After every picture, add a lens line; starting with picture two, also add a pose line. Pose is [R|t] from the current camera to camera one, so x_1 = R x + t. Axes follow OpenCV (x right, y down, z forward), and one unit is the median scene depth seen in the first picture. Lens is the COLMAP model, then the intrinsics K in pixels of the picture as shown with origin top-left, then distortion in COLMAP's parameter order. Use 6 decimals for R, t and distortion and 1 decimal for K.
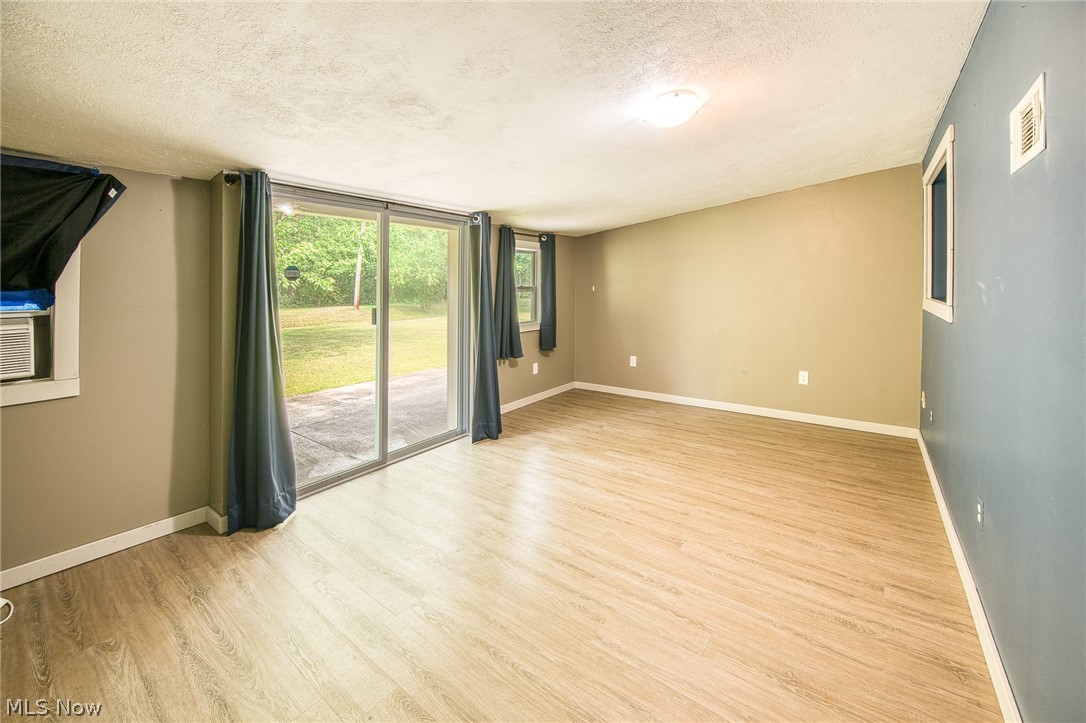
lens RADIAL K [[451.0, 0, 537.7], [0, 451.0, 271.2], [0, 0, 1]] dist [-0.001645, -0.000360]
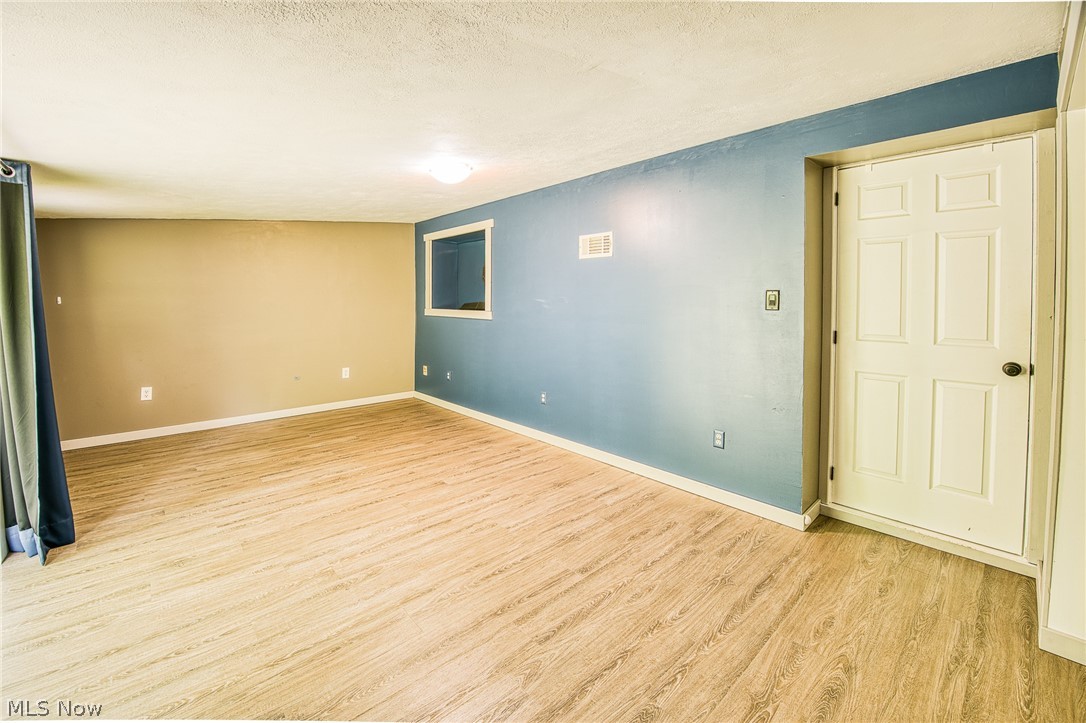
lens RADIAL K [[430.4, 0, 541.4], [0, 430.4, 300.6], [0, 0, 1]] dist [-0.001629, -0.000483]
pose [[0.173042, 0.016641, 0.984774, -1.004030], [-0.042557, 0.999050, -0.009404, 0.044480], [-0.983995, -0.040281, 0.173585, 0.522275]]
